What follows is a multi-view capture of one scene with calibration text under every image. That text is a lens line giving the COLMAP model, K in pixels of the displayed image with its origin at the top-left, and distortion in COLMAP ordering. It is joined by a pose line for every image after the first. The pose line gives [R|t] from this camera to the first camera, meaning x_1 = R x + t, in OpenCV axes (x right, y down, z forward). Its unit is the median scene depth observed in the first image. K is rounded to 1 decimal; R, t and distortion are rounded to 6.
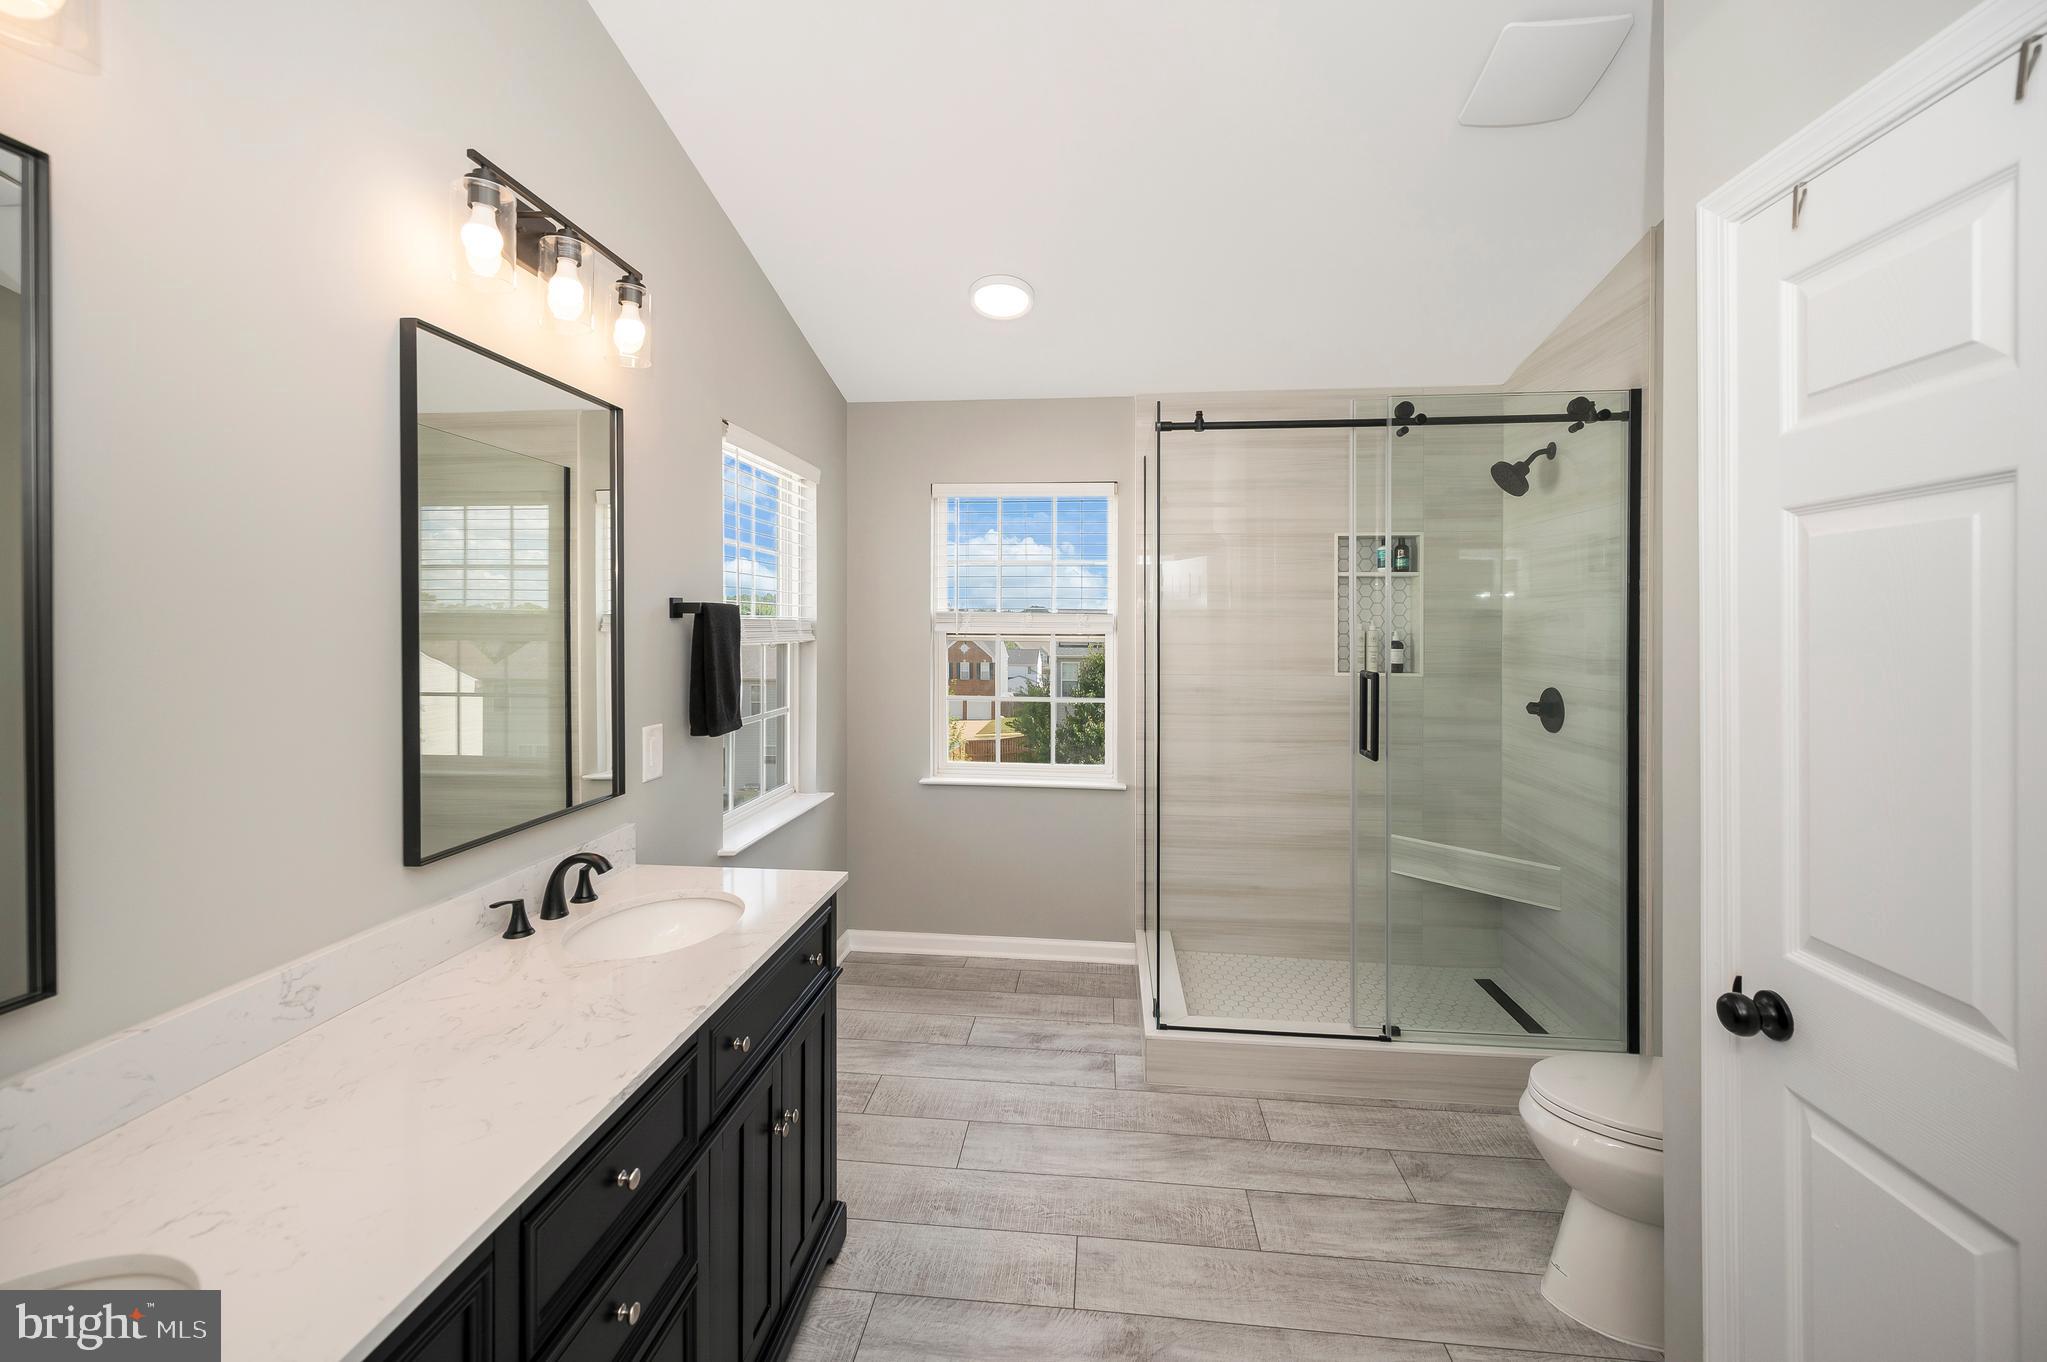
lens RADIAL K [[834.9, 0, 1026.4], [0, 834.9, 627.8], [0, 0, 1]] dist [-0.000463, -0.000121]
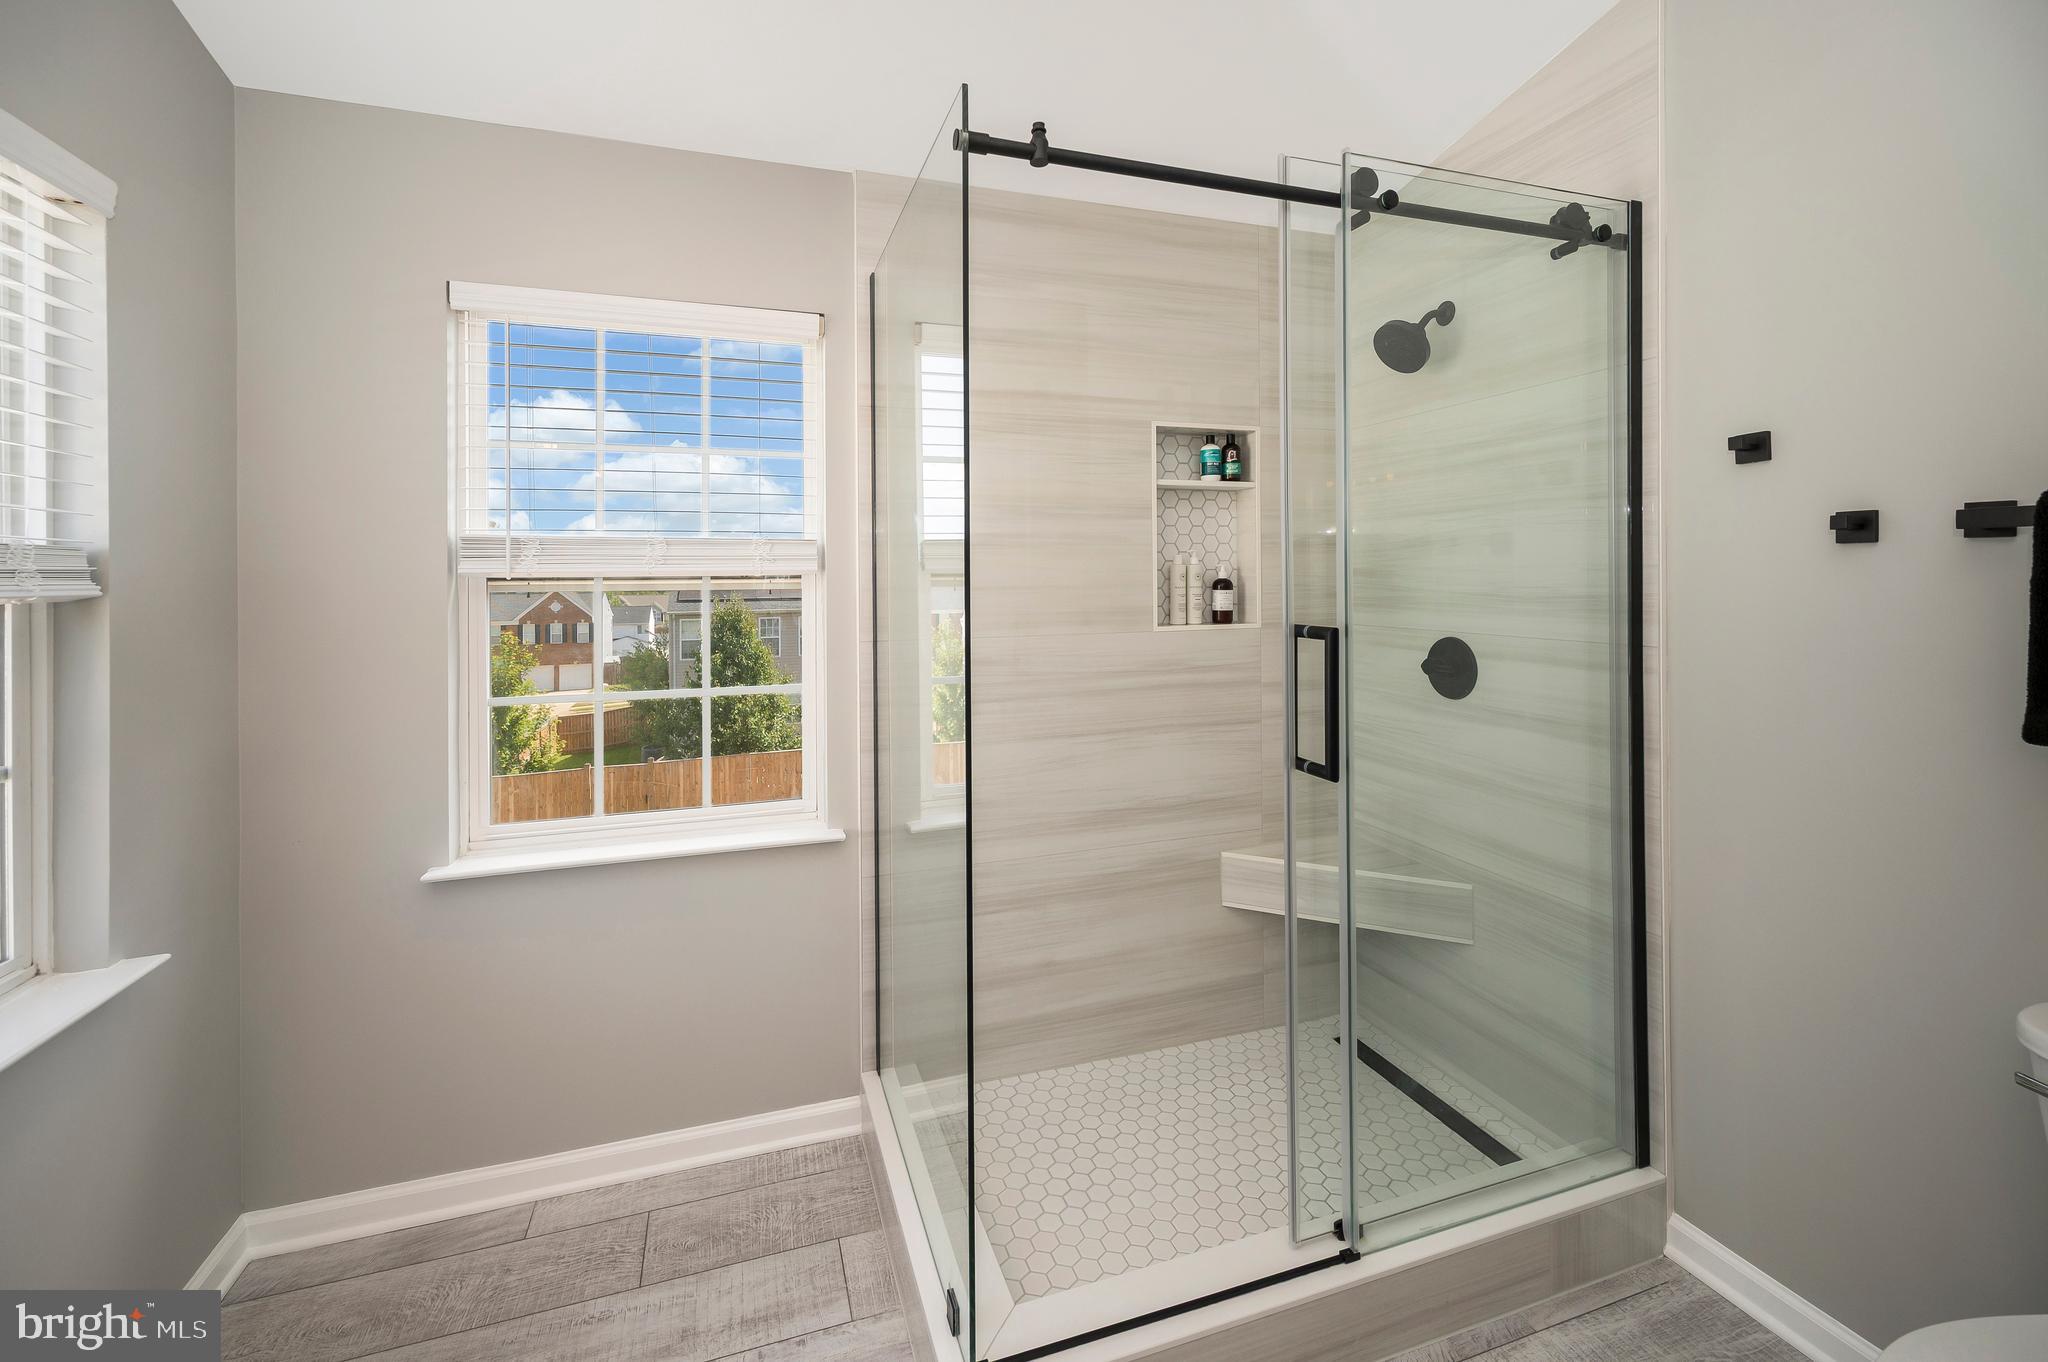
lens RADIAL K [[839.2, 0, 1027.0], [0, 839.2, 562.5], [0, 0, 1]] dist [-0.001197, -0.000069]
pose [[0.905855, -0.004682, 0.423562, -0.013728], [0.013330, 0.999759, -0.017458, 0.012230], [-0.423378, 0.021461, 0.905699, 0.425830]]
